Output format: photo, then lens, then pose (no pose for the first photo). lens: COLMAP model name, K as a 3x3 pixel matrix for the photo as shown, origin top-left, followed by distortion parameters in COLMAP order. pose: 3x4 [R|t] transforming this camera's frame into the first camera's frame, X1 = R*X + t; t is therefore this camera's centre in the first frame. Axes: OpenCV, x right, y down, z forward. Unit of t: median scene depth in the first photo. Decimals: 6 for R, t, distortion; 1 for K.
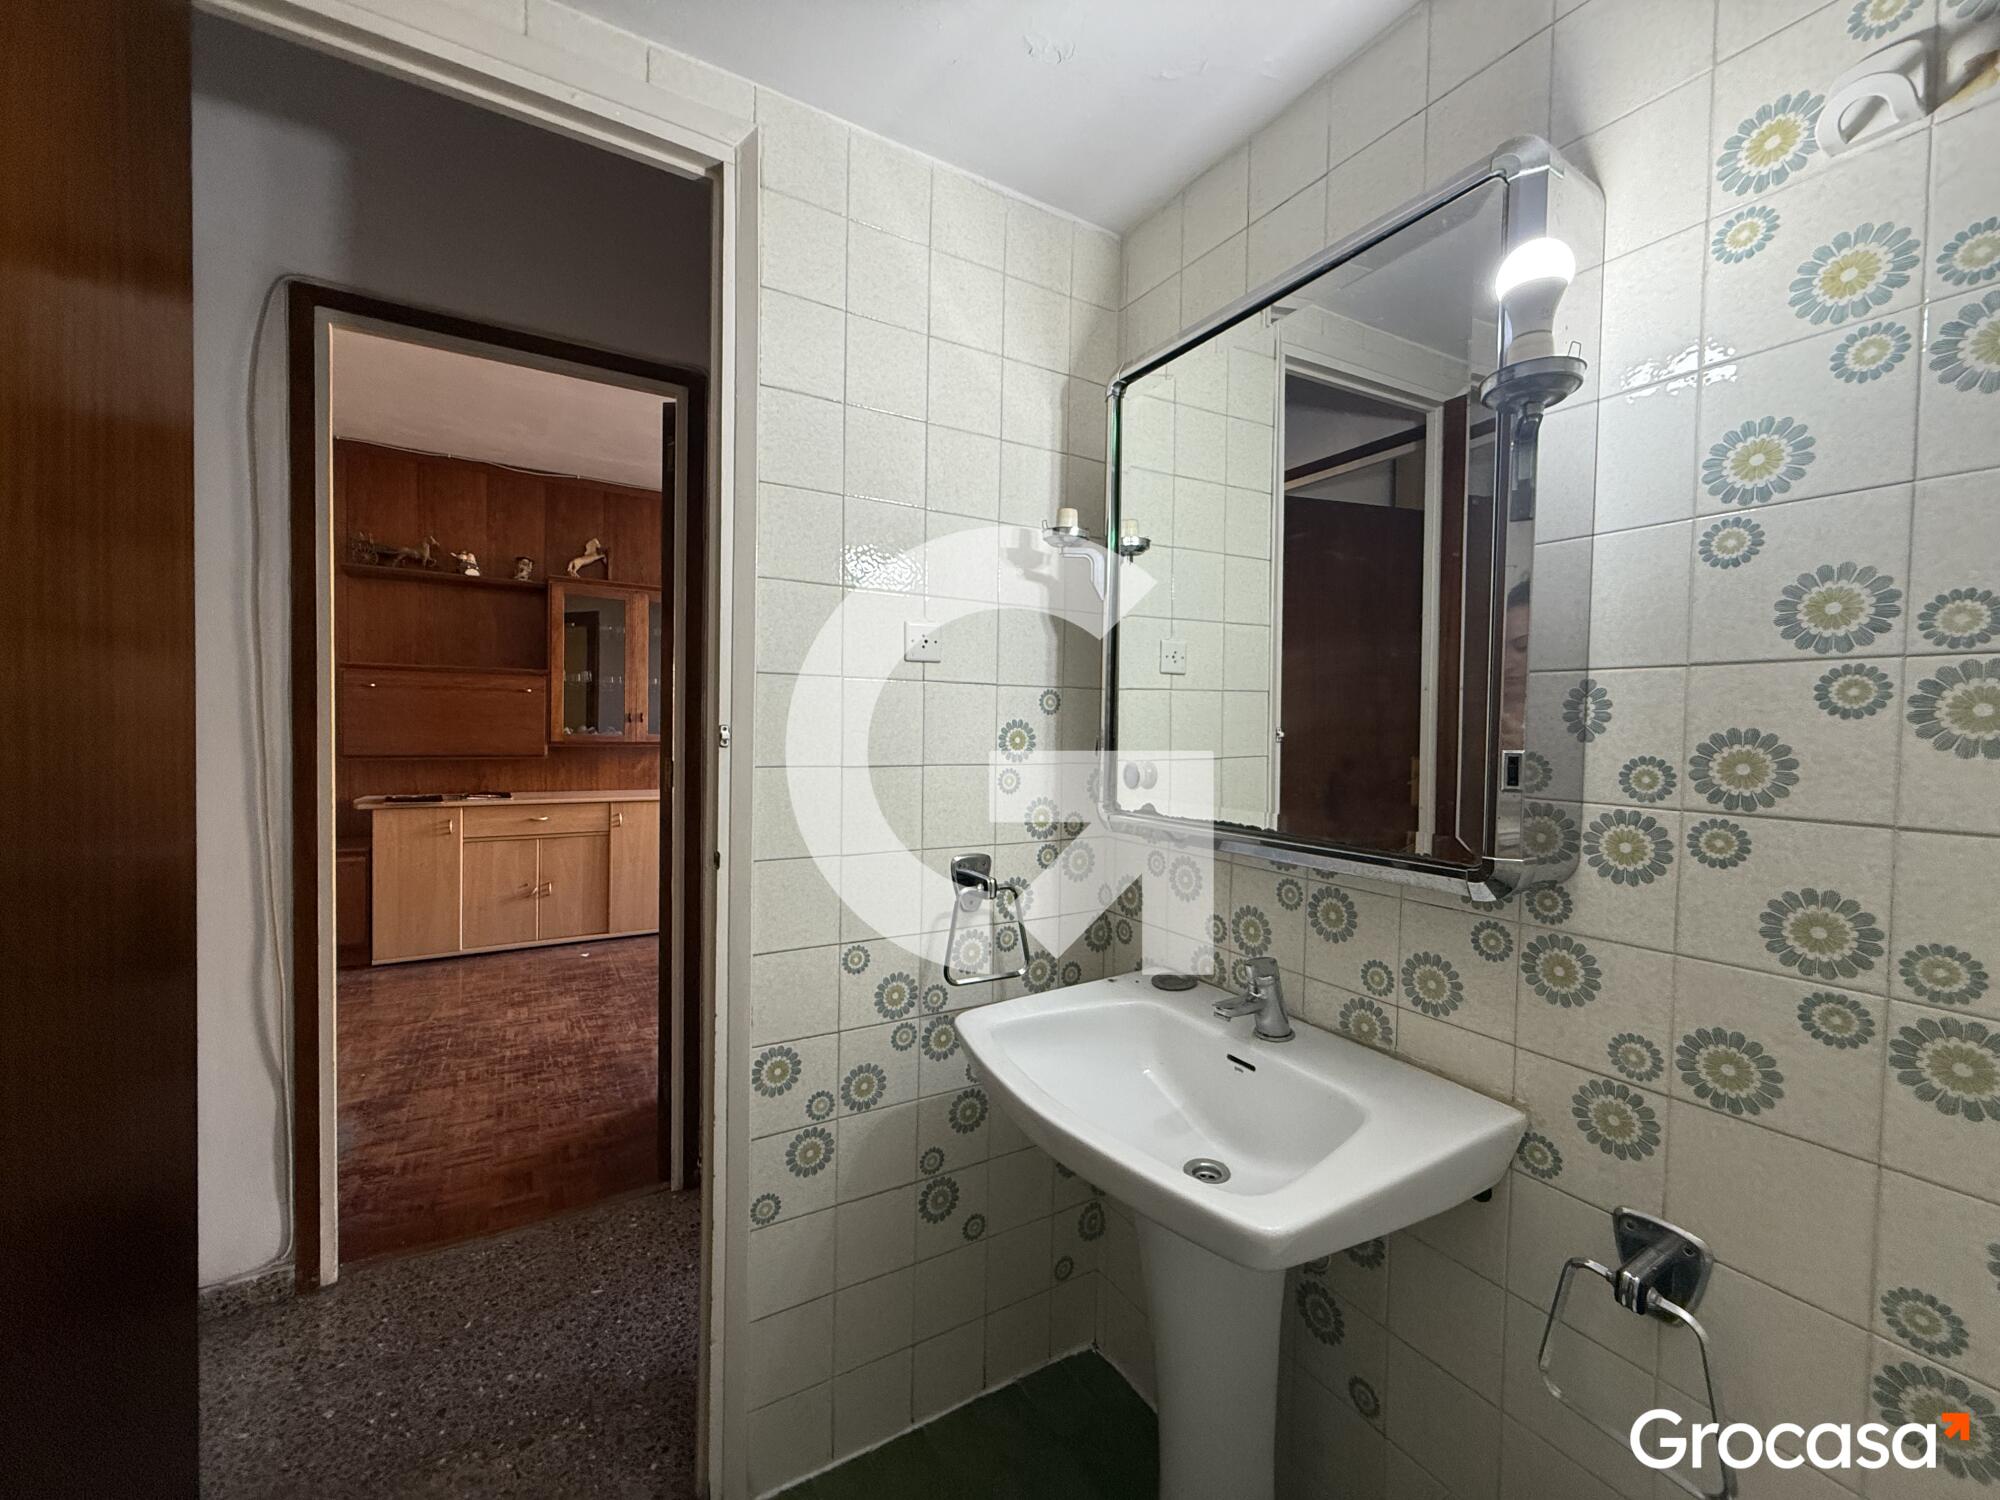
lens RADIAL K [[806.6, 0, 996.2], [0, 806.6, 750.1], [0, 0, 1]] dist [-0.000983, -0.000209]
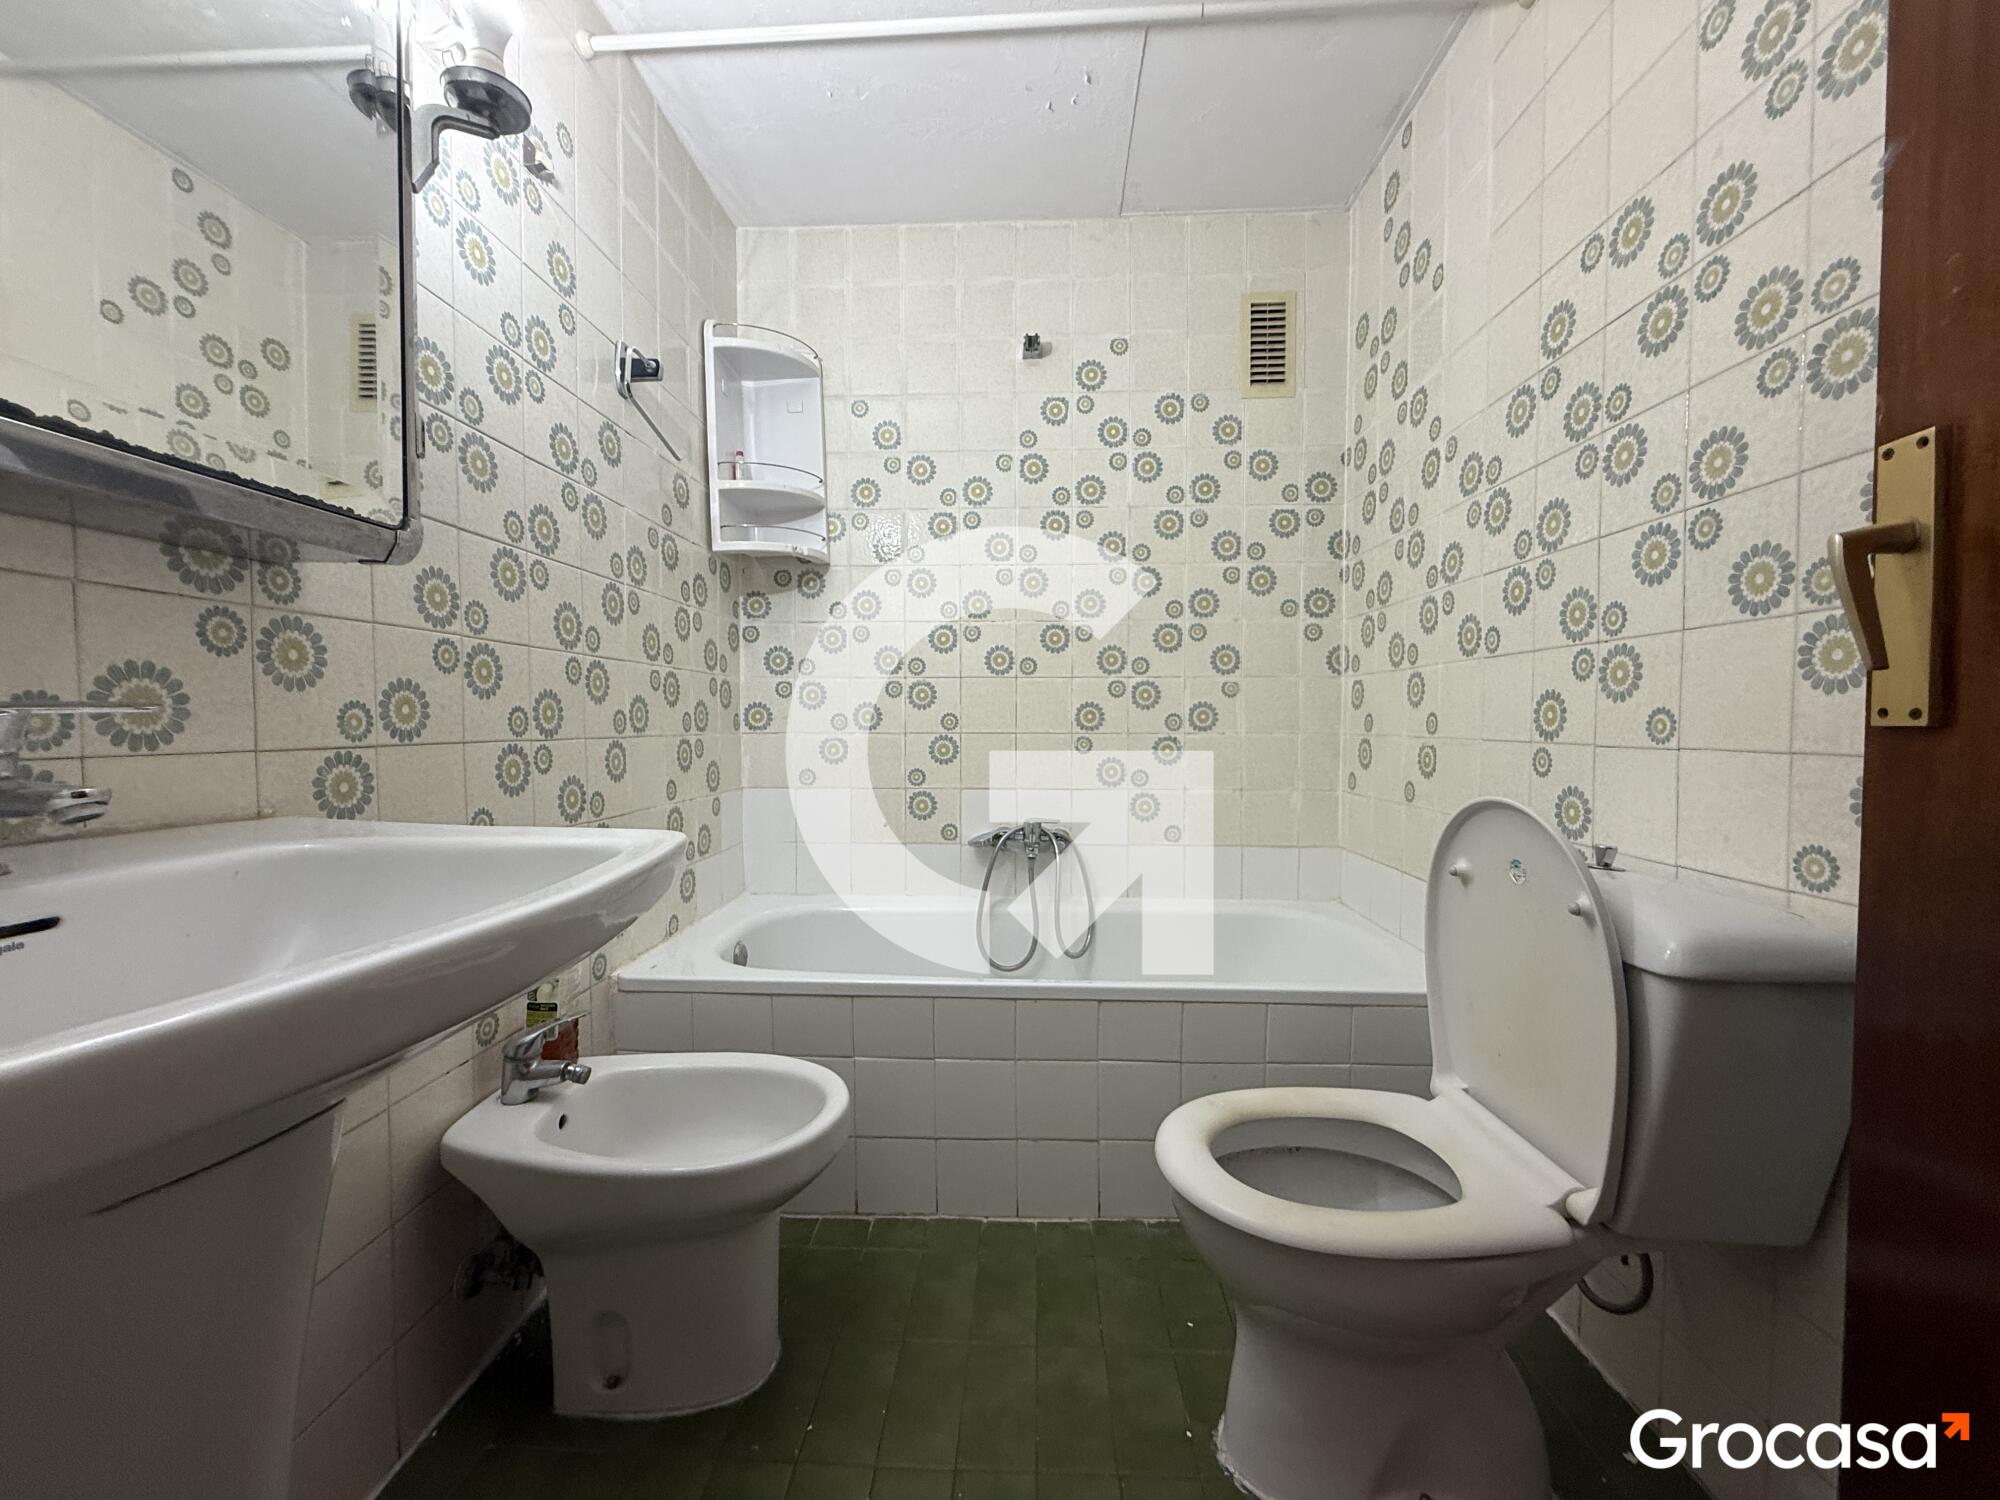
lens RADIAL K [[806.6, 0, 1001.9], [0, 806.6, 748.2], [0, 0, 1]] dist [-0.000983, -0.000209]
pose [[-0.835365, -0.036363, 0.548491, -0.495781], [0.002410, 0.997558, 0.069807, 0.311699], [-0.549690, 0.059636, -0.833238, 1.302194]]
